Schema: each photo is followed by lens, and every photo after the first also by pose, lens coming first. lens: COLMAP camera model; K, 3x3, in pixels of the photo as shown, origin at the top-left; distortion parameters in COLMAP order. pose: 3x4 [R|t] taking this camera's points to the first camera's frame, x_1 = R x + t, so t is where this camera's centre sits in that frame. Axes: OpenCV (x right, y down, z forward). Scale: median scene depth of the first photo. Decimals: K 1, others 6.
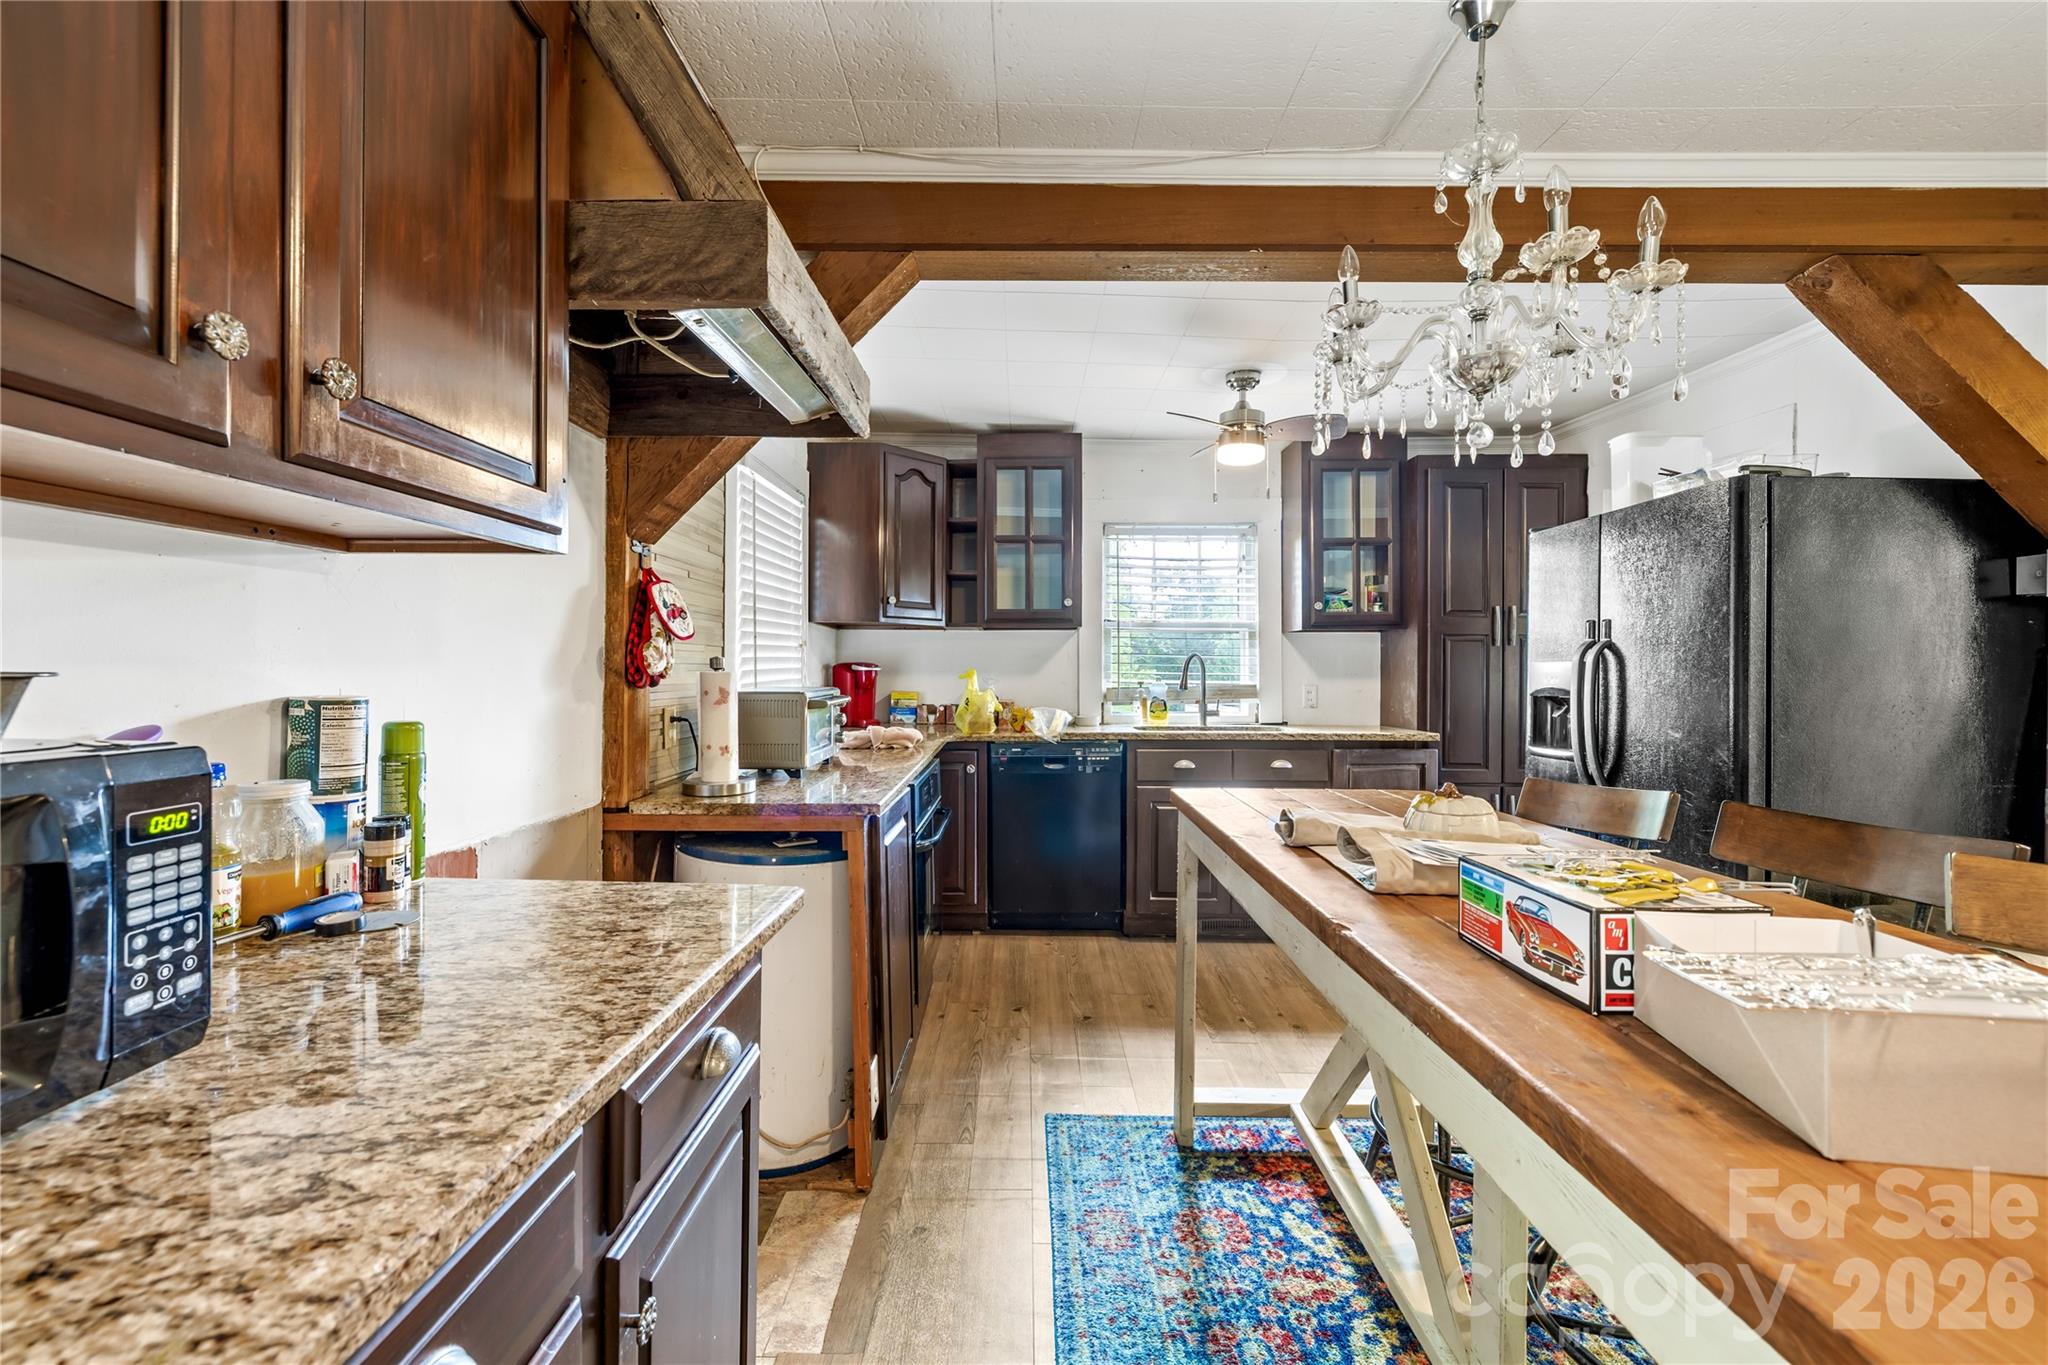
lens RADIAL K [[872.8, 0, 1018.0], [0, 872.8, 671.8], [0, 0, 1]] dist [0.000722, 0.000056]
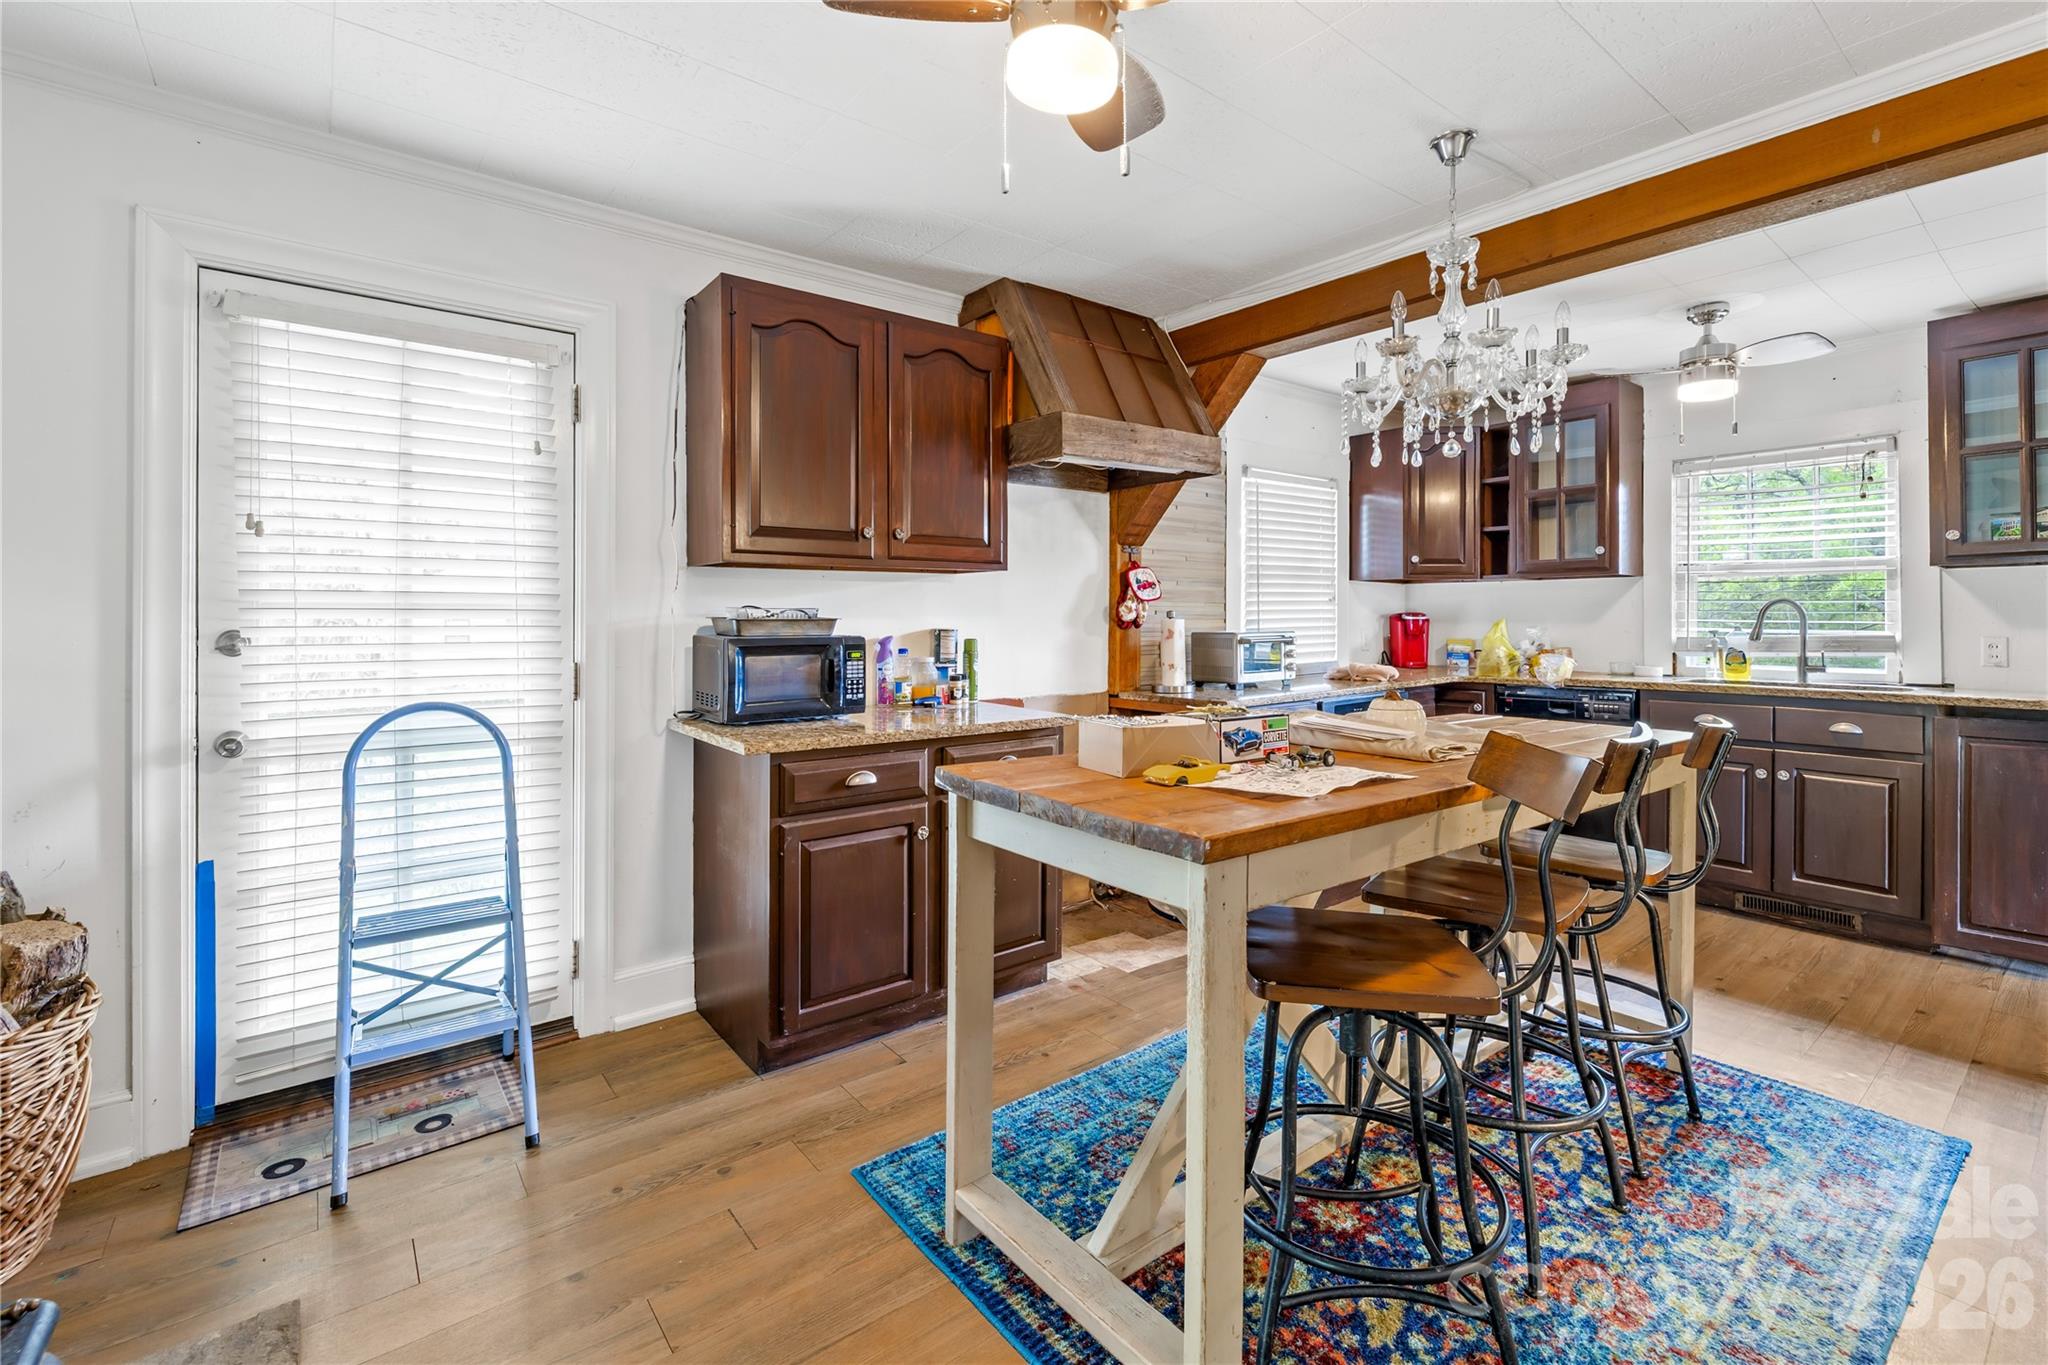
lens RADIAL K [[886.7, 0, 1016.5], [0, 886.7, 634.5], [0, 0, 1]] dist [0.000772, 0.000051]
pose [[0.620719, 0.010164, -0.783967, 0.814734], [-0.000181, 0.999918, 0.012821, 0.006736], [0.784033, -0.007816, 0.620670, -0.293564]]
